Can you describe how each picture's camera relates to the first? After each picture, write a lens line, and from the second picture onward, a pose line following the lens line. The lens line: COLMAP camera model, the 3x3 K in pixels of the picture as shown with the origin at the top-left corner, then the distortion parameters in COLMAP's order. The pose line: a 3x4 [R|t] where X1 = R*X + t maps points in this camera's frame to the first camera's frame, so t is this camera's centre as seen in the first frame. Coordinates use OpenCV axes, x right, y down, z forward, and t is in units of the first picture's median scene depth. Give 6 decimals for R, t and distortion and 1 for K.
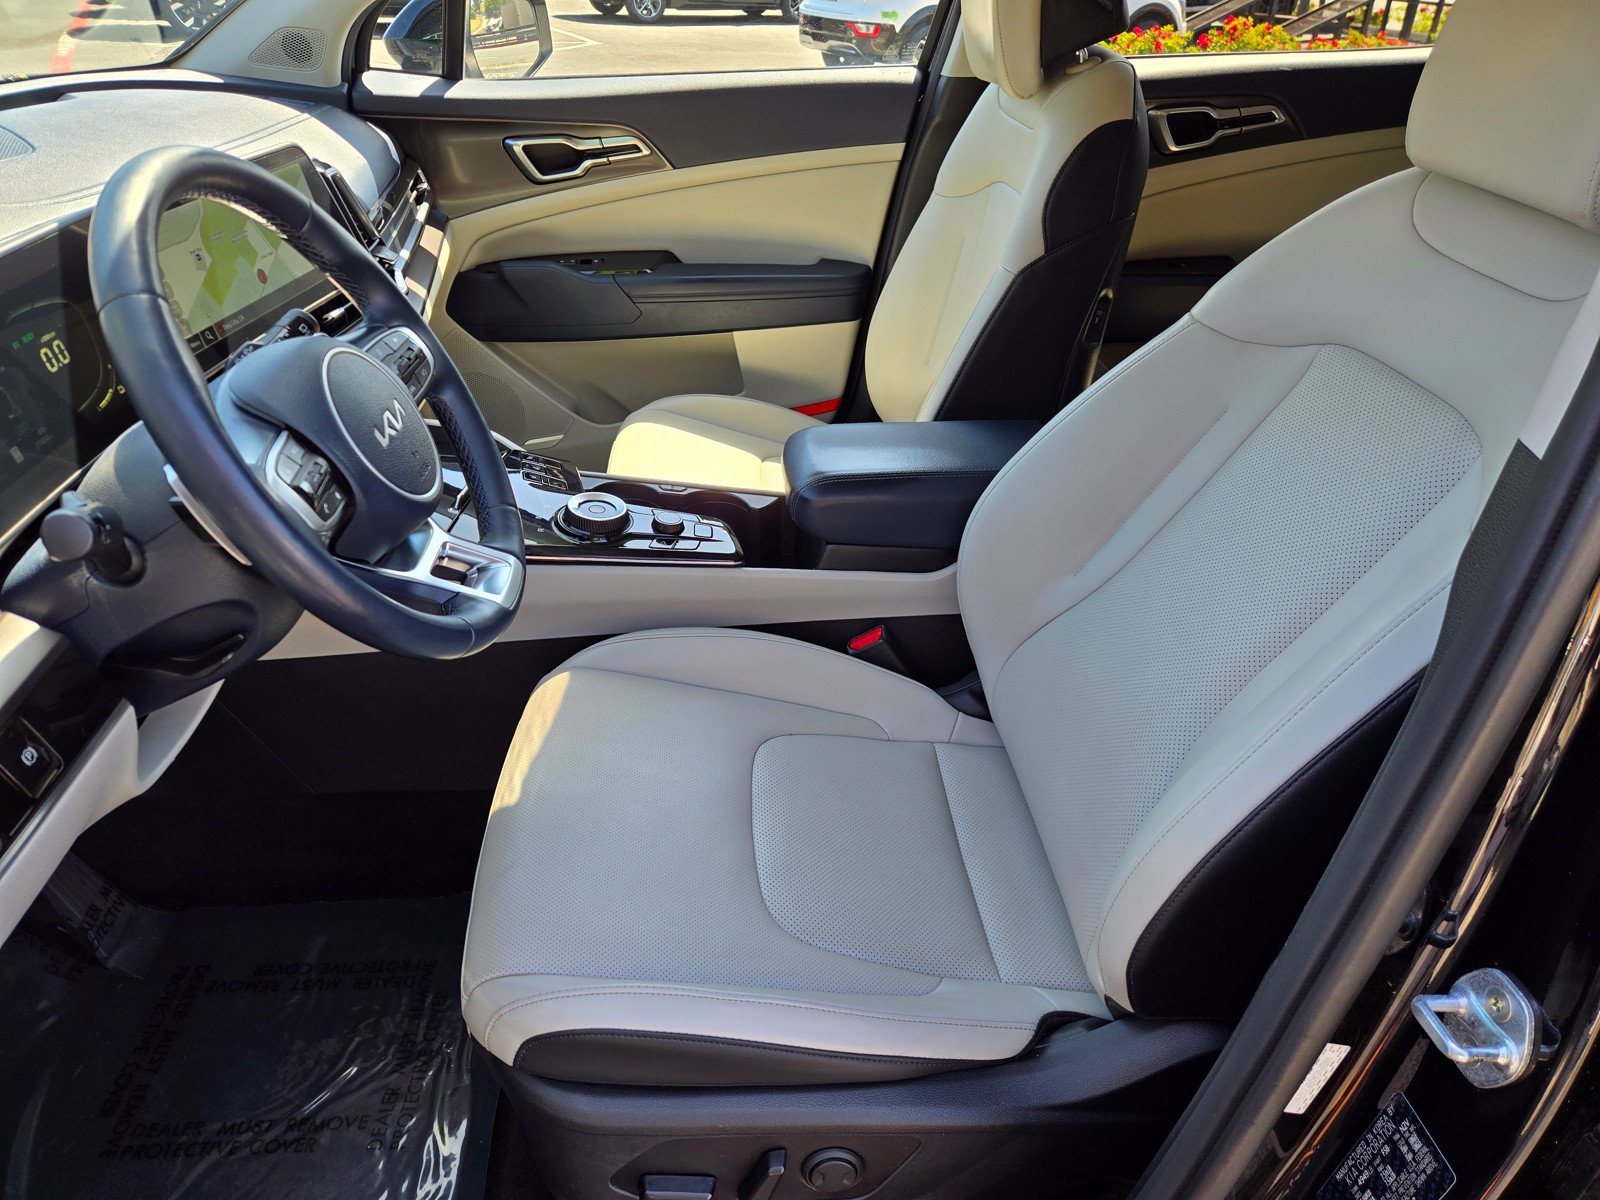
lens RADIAL K [[1072.9, 0, 800.0], [0, 1072.9, 600.0], [0, 0, 1]] dist [0.090126, -0.080644]
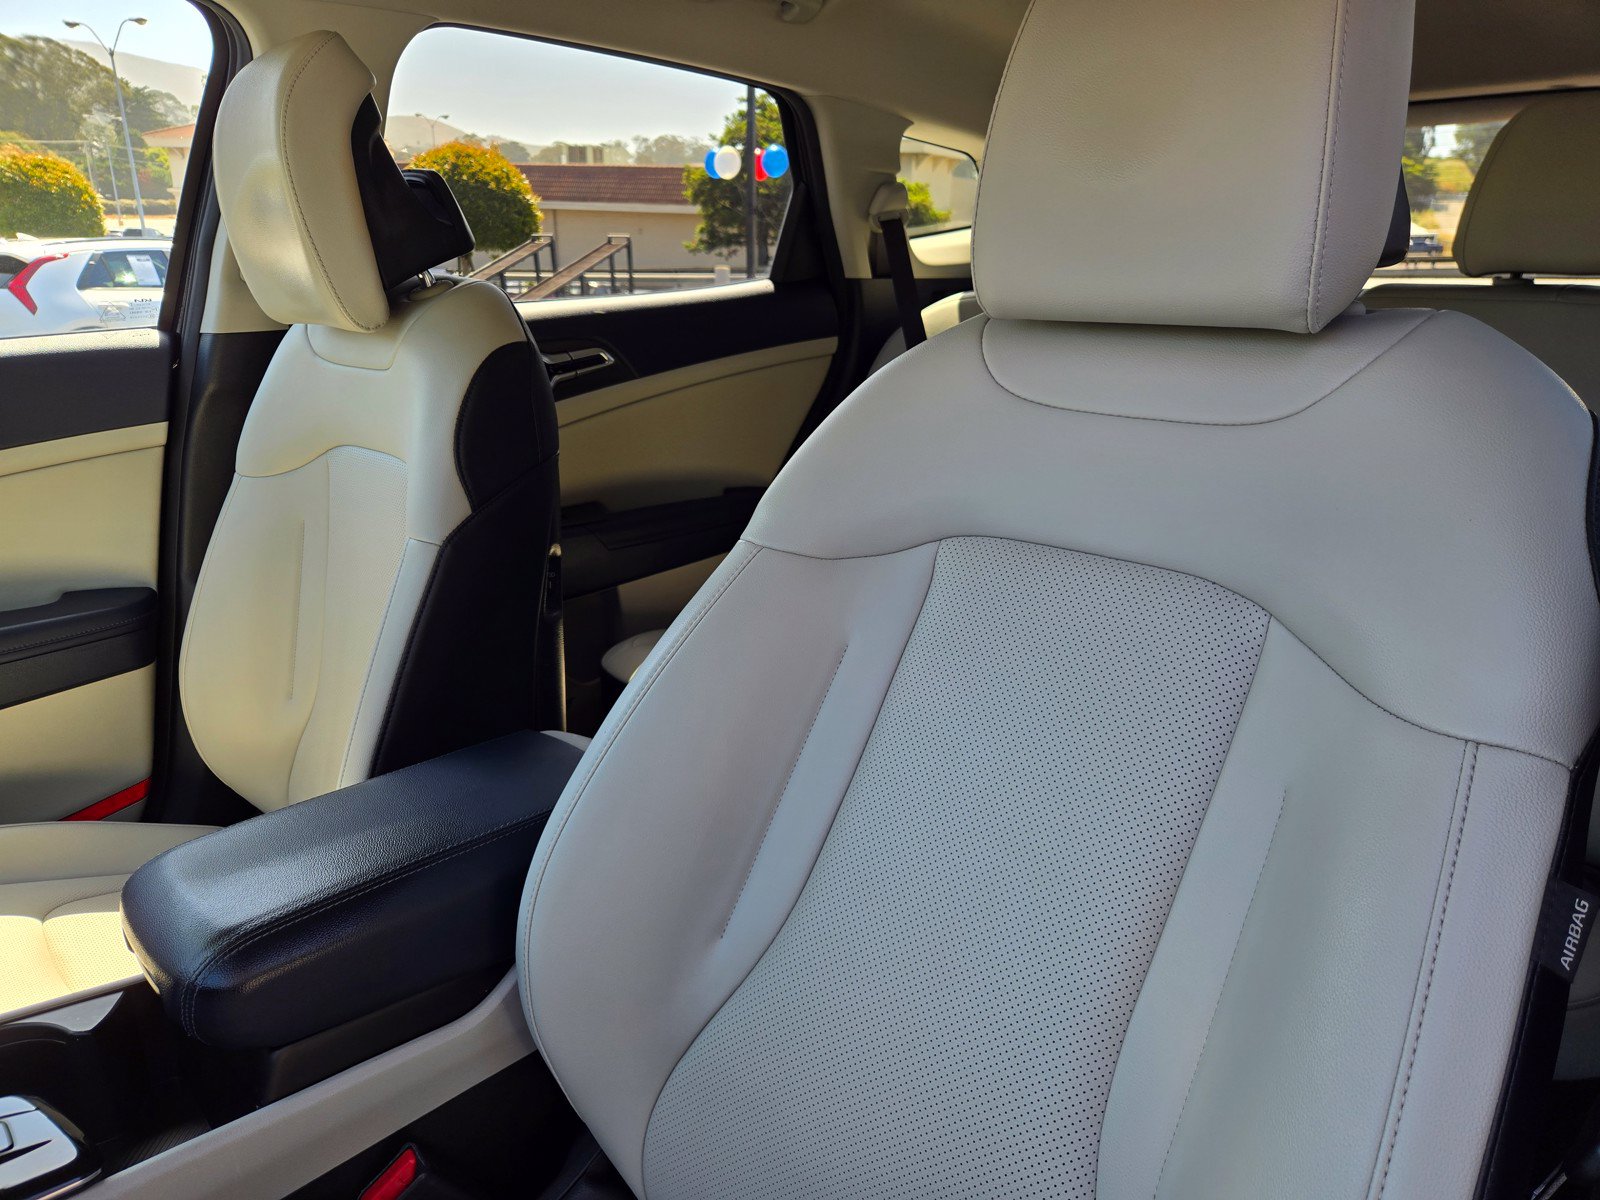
lens RADIAL K [[1072.9, 0, 800.0], [0, 1072.9, 600.0], [0, 0, 1]] dist [0.090126, -0.080644]
pose [[0.778847, -0.212421, 0.590148, -0.049728], [0.349669, 0.928173, -0.127382, -0.104281], [-0.520701, 0.305567, 0.797182, 0.354433]]
